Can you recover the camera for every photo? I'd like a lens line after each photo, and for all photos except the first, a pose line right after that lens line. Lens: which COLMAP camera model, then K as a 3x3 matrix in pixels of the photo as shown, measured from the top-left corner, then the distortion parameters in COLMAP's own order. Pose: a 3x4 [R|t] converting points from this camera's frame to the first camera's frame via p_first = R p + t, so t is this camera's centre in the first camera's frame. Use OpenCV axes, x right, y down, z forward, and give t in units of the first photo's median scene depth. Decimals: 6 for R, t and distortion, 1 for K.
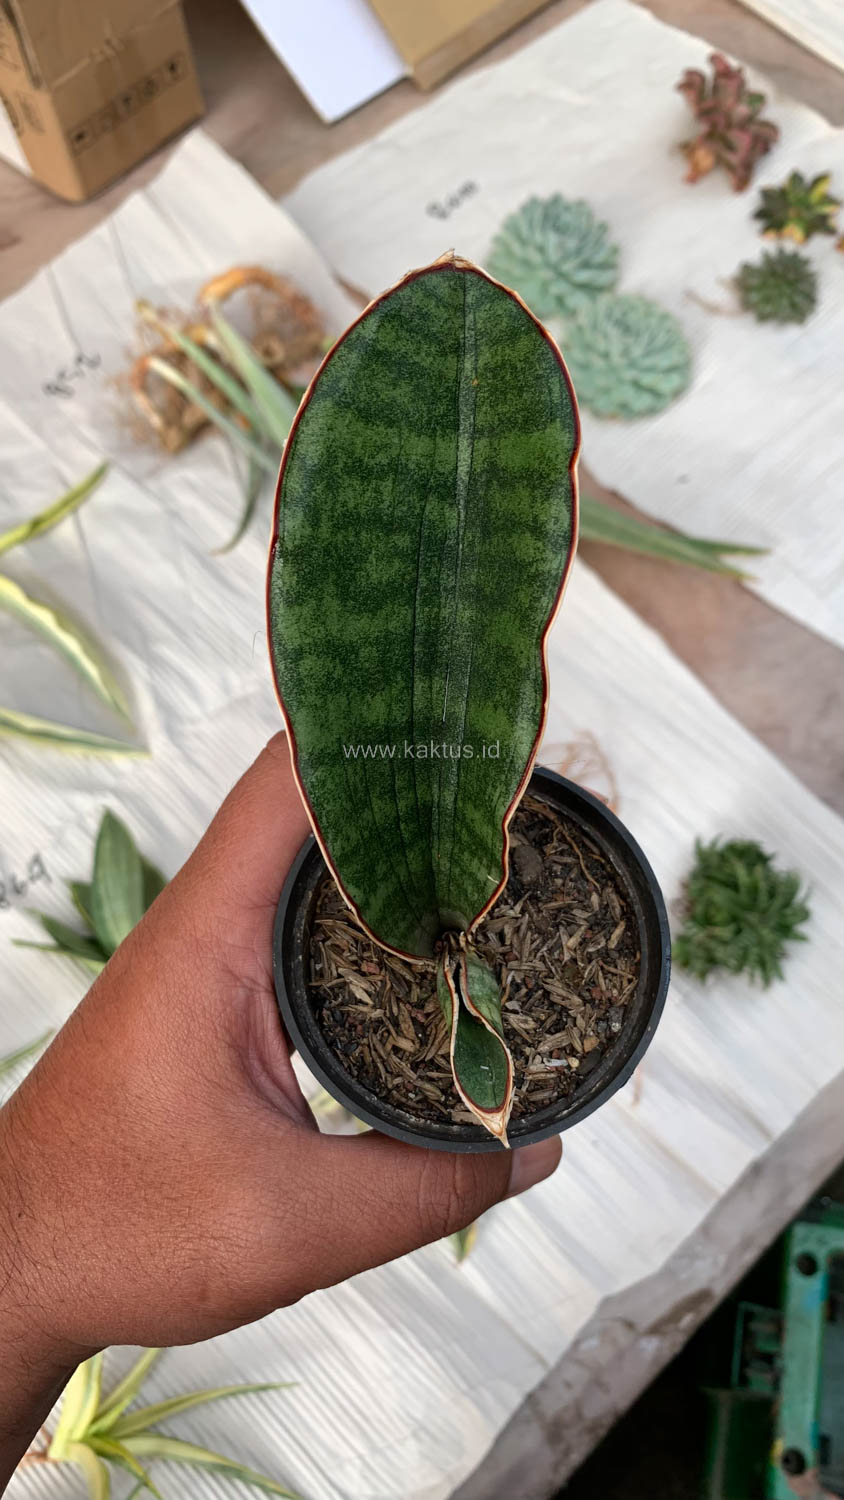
lens RADIAL K [[1208.0, 0, 422.0], [0, 1208.0, 750.0], [0, 0, 1]] dist [0.002199, 0.004290]
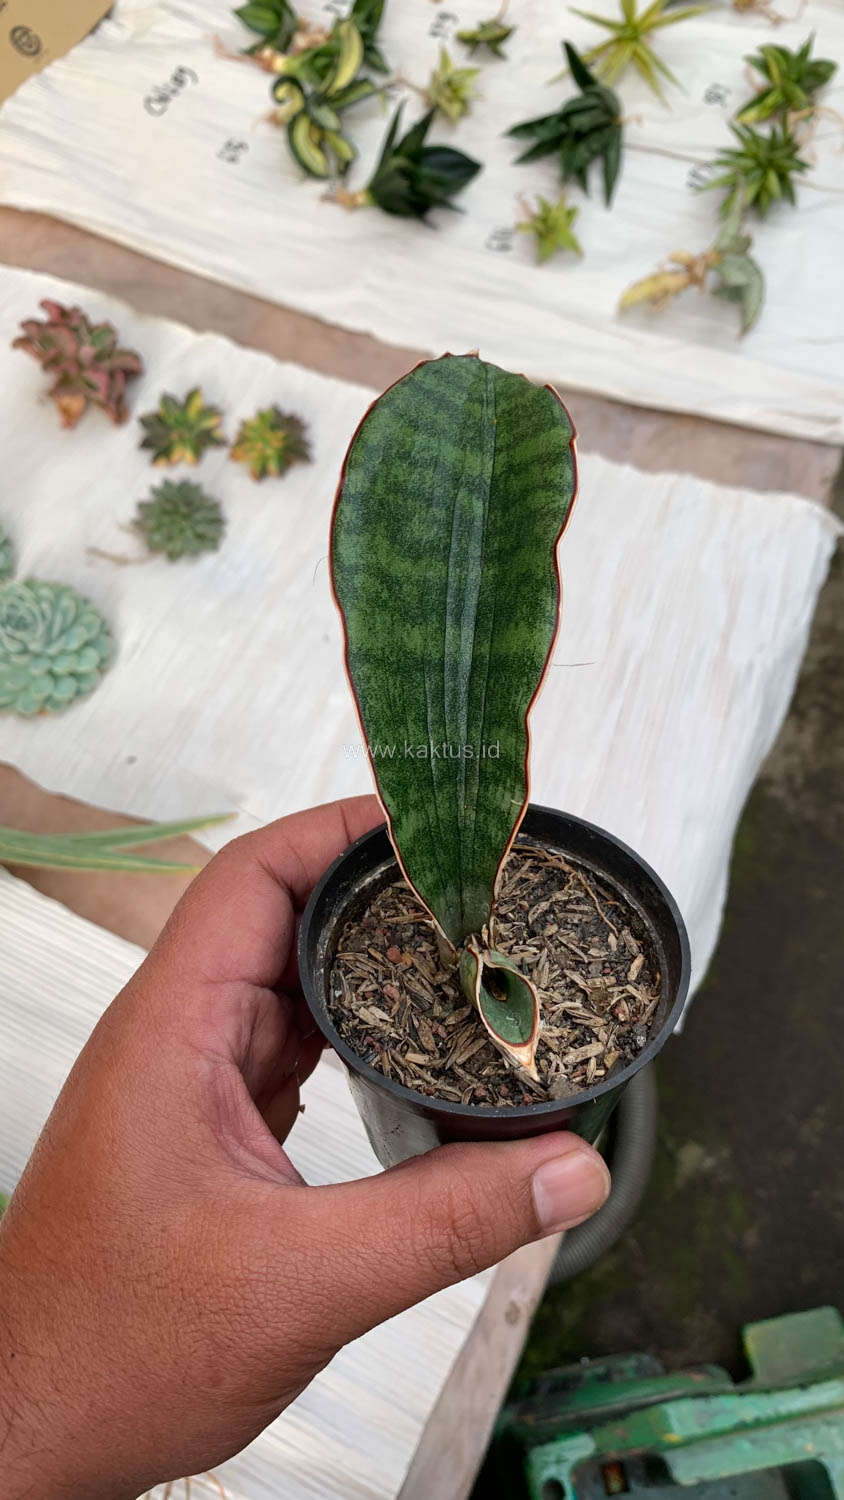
lens RADIAL K [[1236.5, 0, 372.5], [0, 1236.5, 749.6], [0, 0, 1]] dist [-0.093555, 0.000136]
pose [[0.999182, 0.023620, -0.032822, -0.036437], [-0.037381, 0.849076, -0.526946, 0.684587], [0.015422, 0.527742, 0.849265, 0.037999]]
